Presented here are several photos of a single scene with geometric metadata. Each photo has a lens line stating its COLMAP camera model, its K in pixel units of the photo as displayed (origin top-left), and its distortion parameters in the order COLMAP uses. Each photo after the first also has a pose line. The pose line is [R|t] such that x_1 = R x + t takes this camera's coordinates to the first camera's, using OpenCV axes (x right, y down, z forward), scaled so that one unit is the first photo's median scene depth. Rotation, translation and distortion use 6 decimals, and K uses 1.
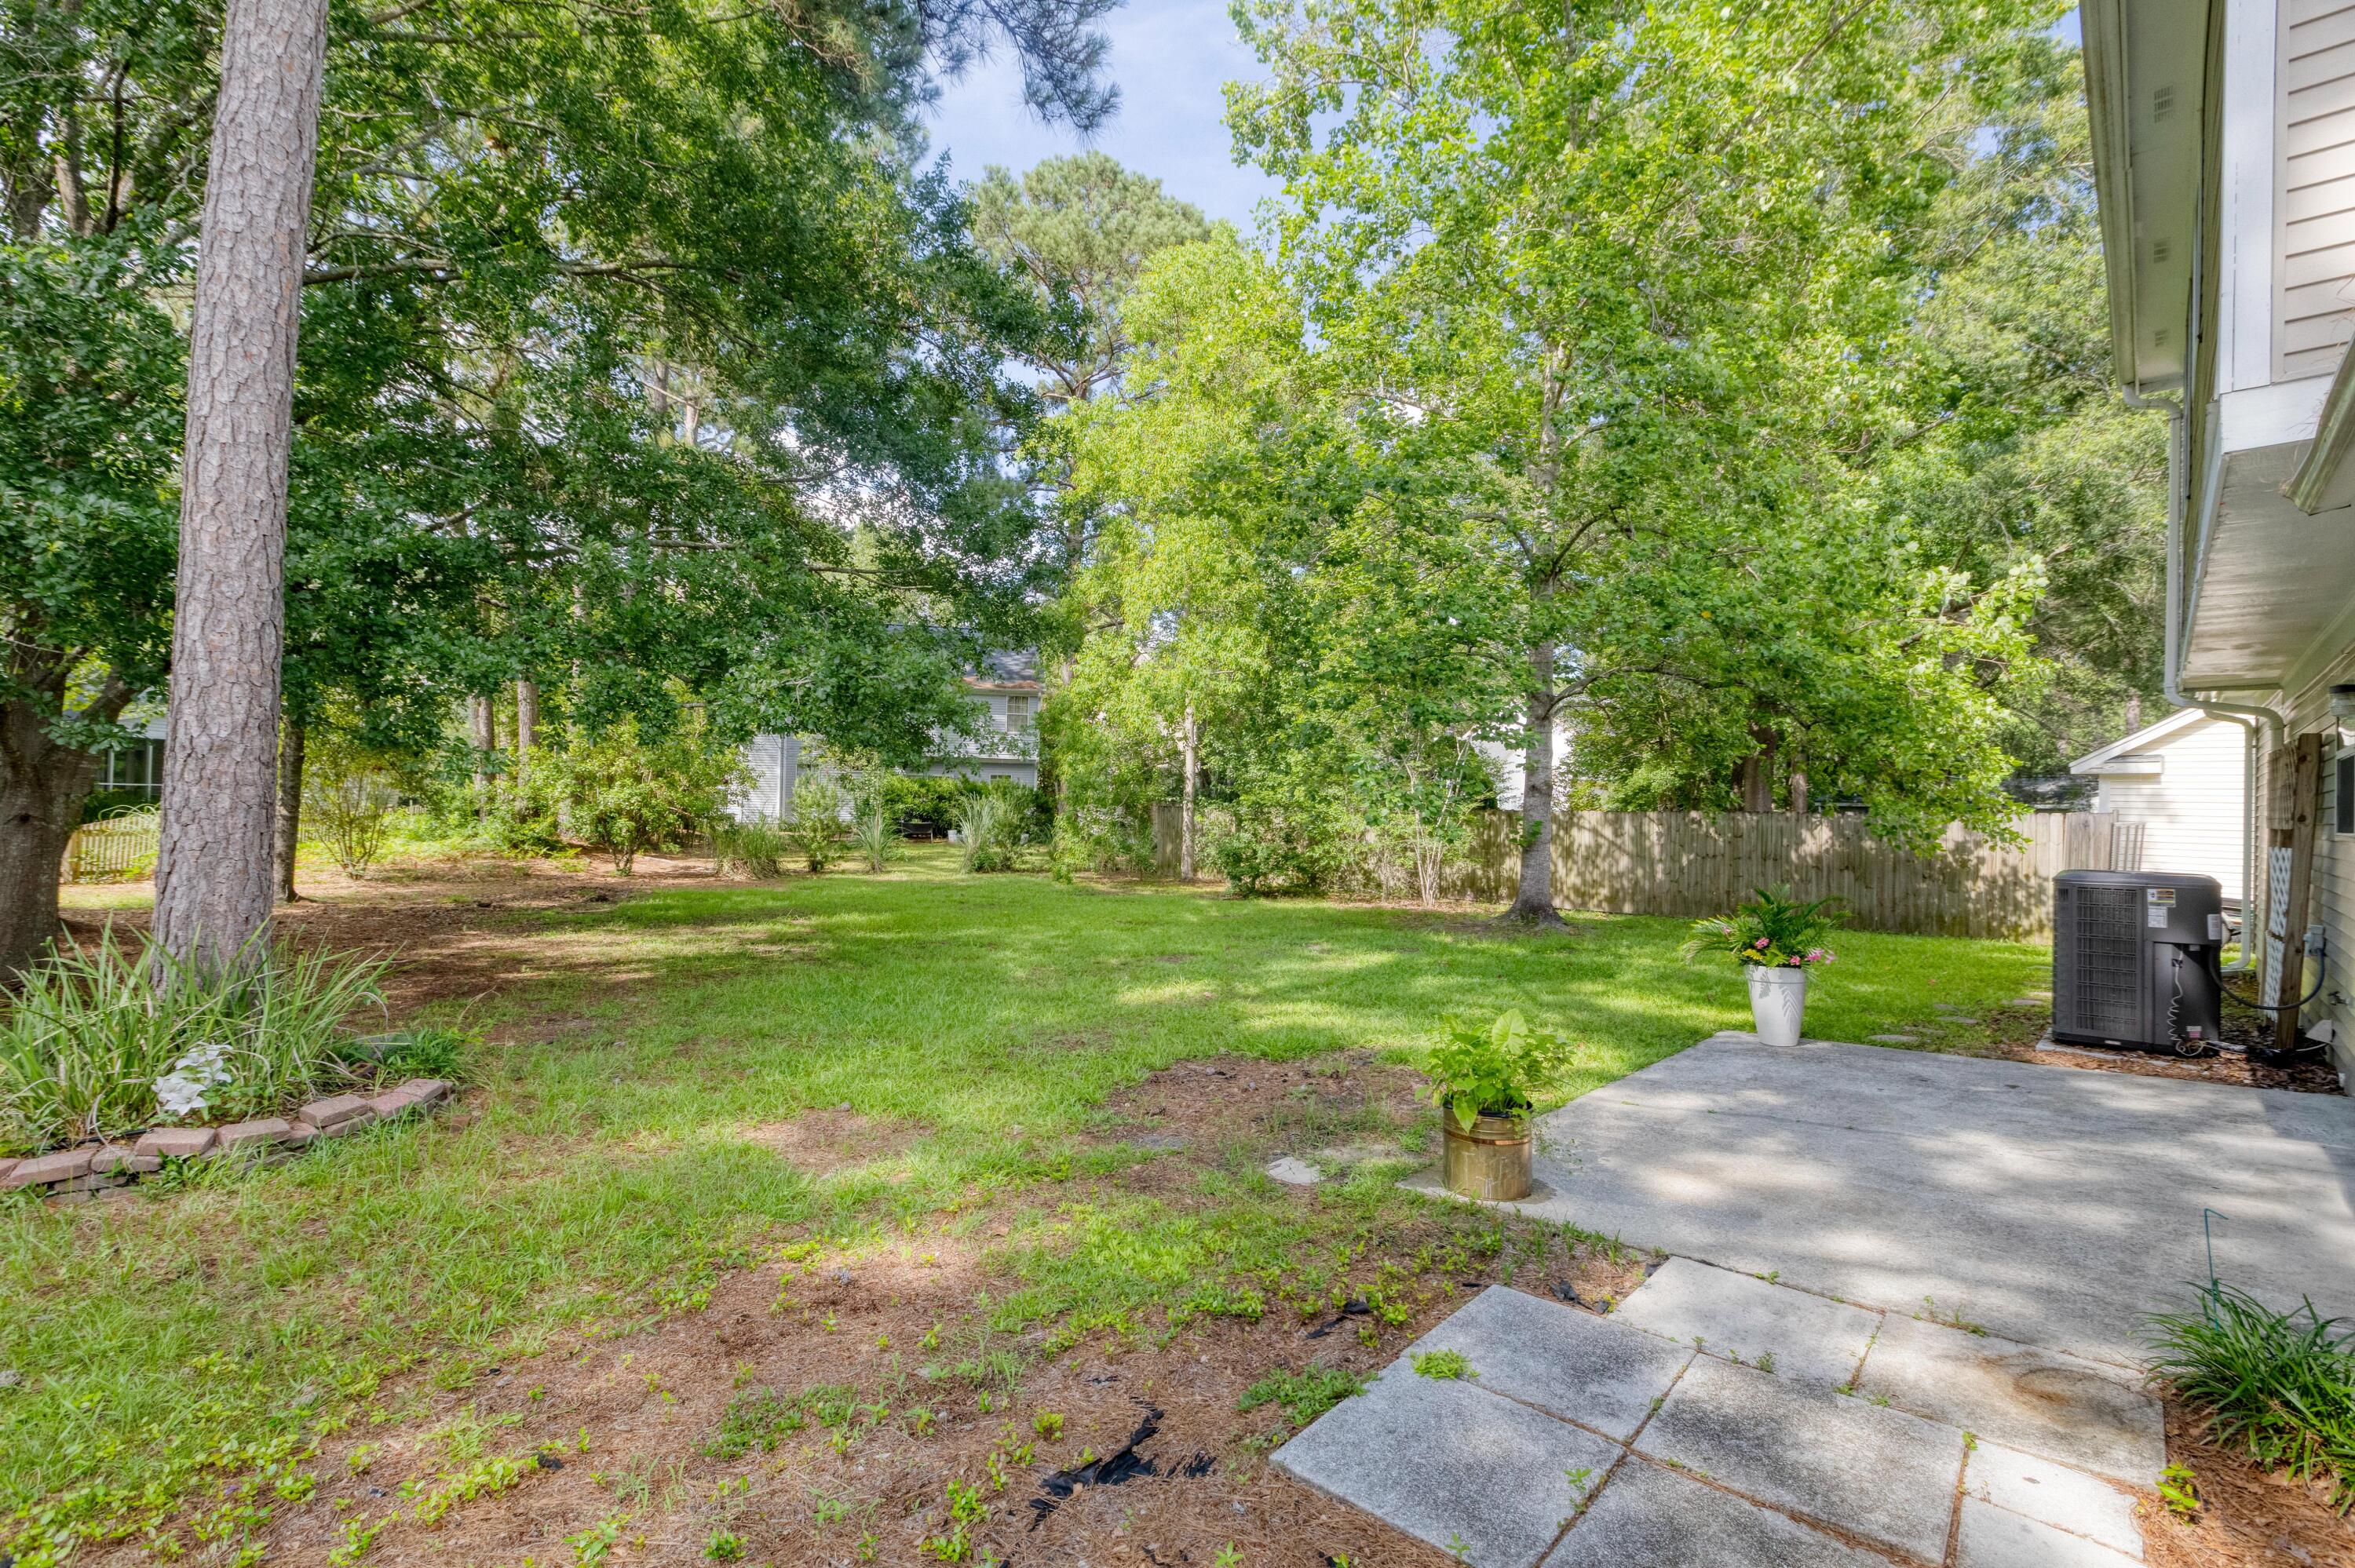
lens RADIAL K [[1071.4, 0, 1171.9], [0, 1071.4, 793.3], [0, 0, 1]] dist [0.000642, -0.000309]
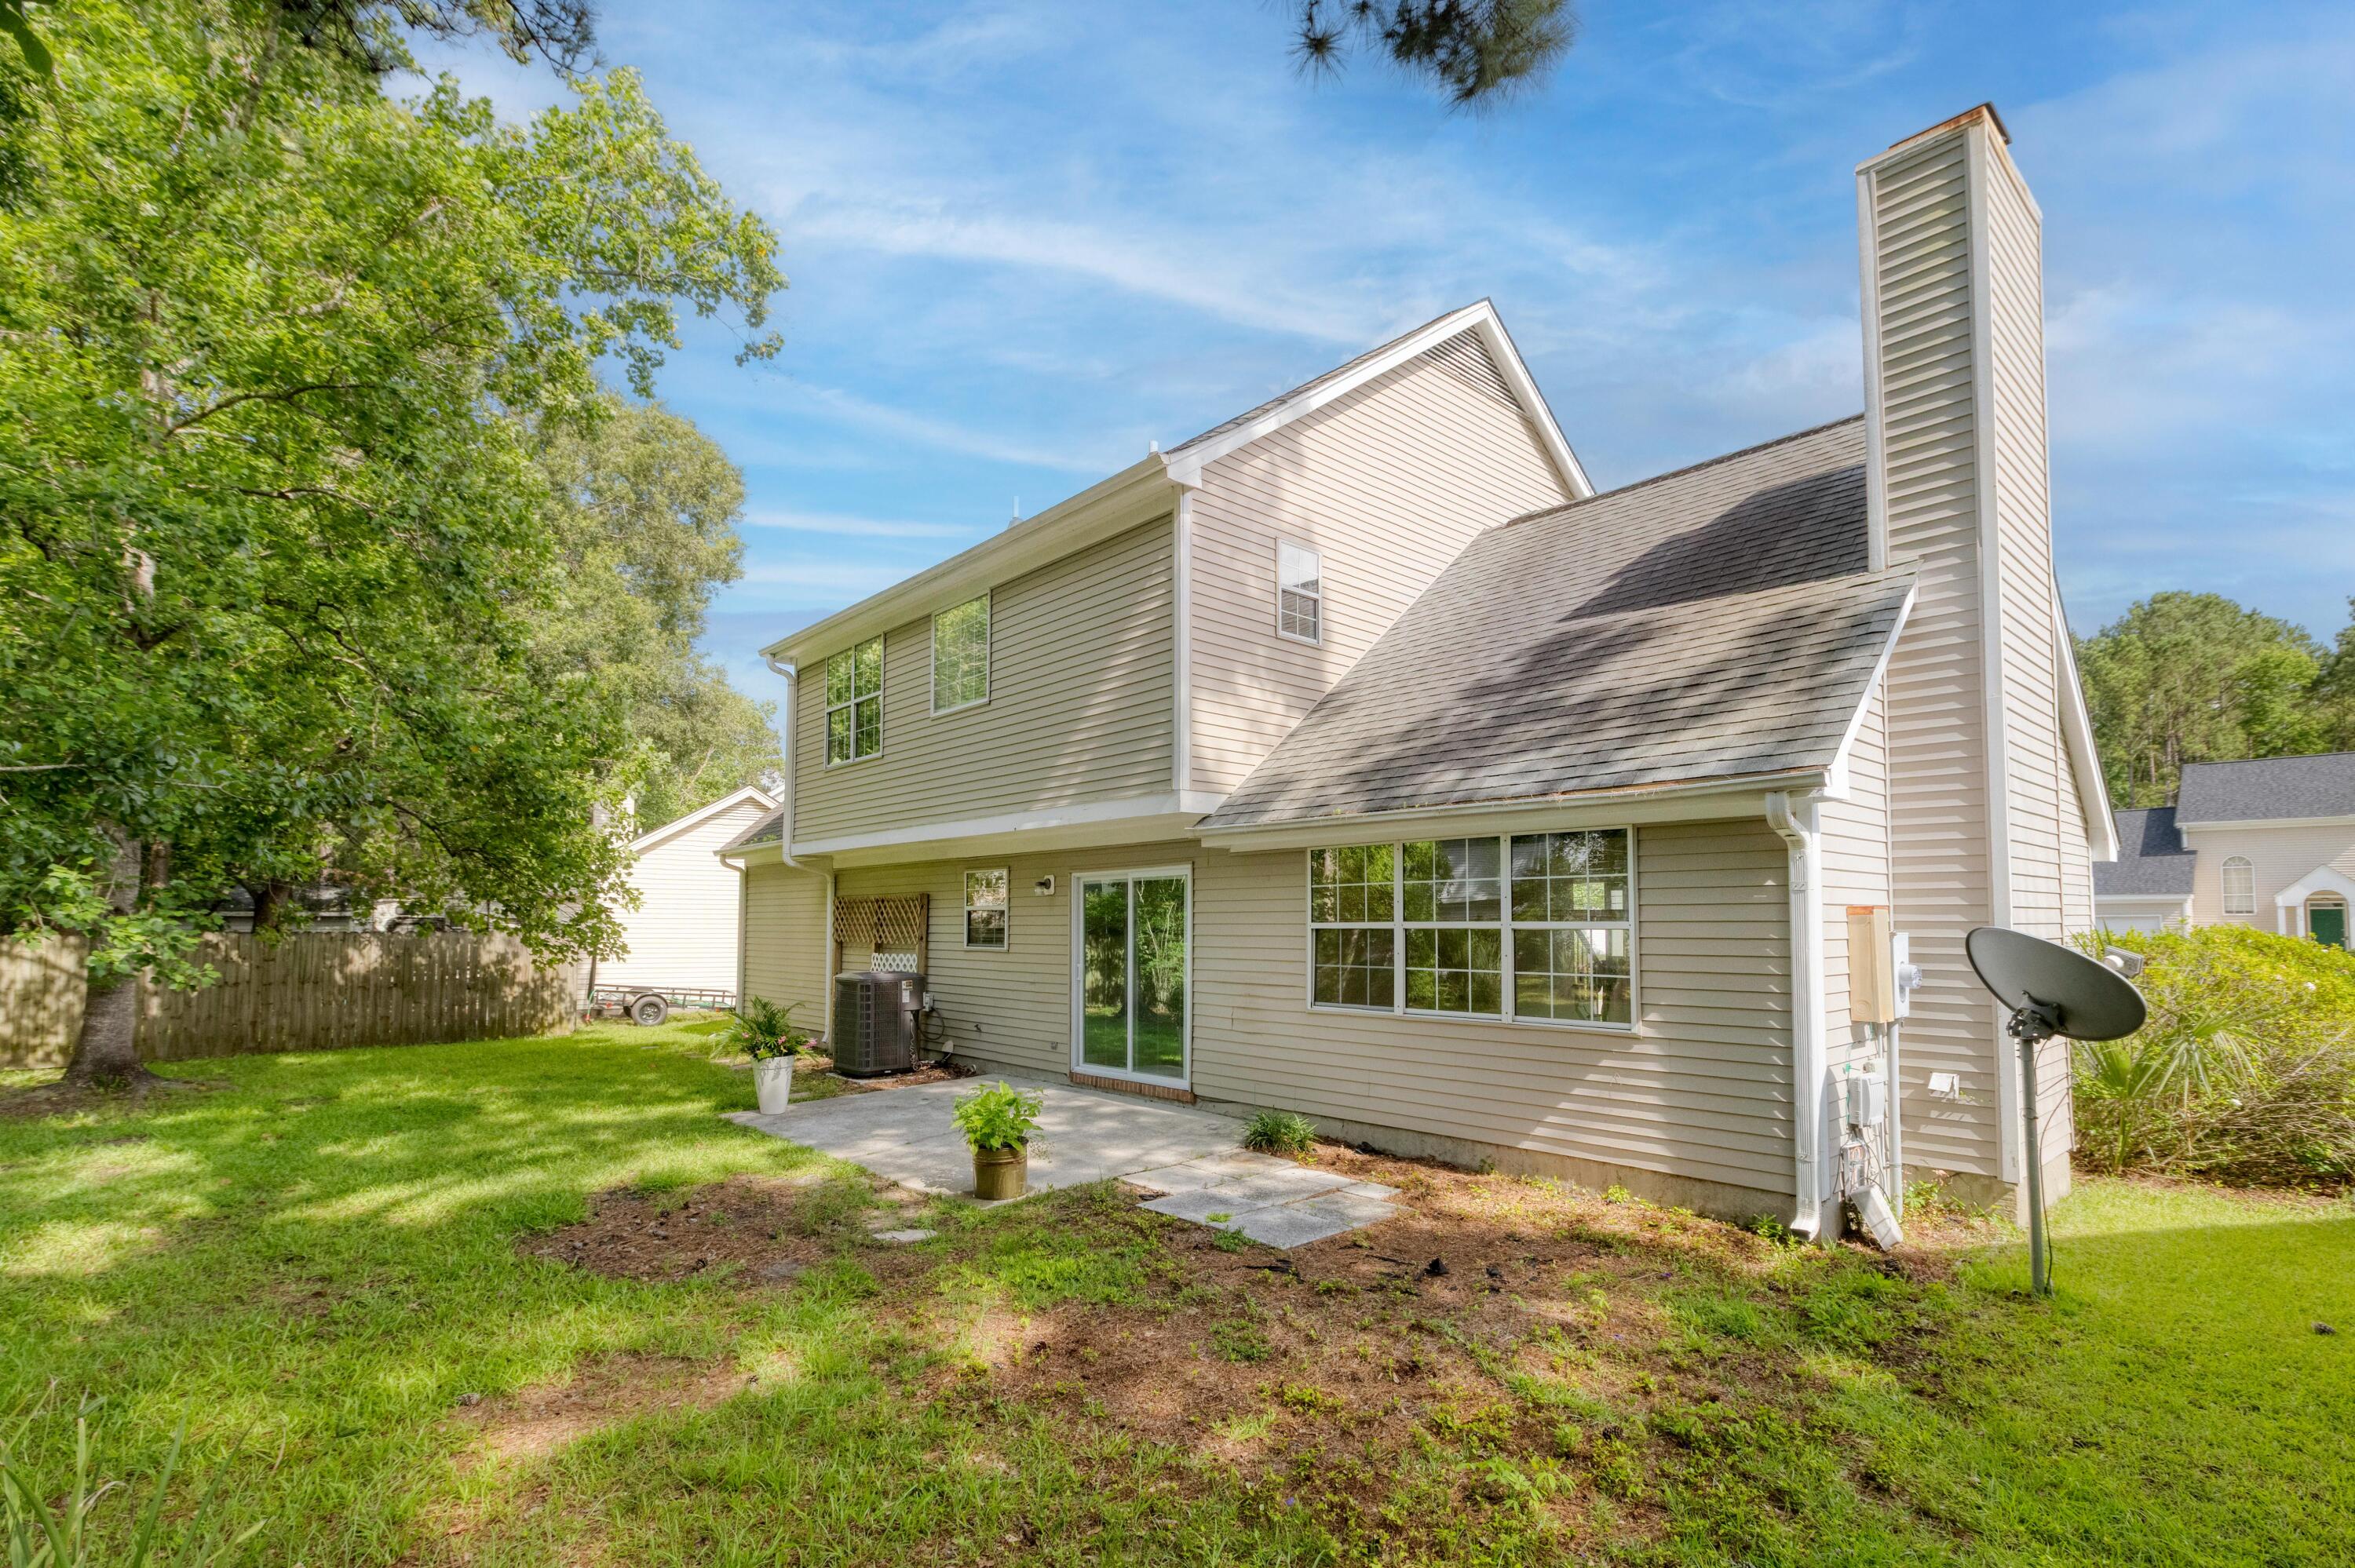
lens RADIAL K [[1088.4, 0, 1178.0], [0, 1088.4, 797.8], [0, 0, 1]] dist [-0.002850, -0.000837]
pose [[0.101882, 0.092987, 0.990441, -1.186959], [-0.010271, 0.995667, -0.092421, -0.068035], [-0.994743, -0.000757, 0.102396, 0.492664]]
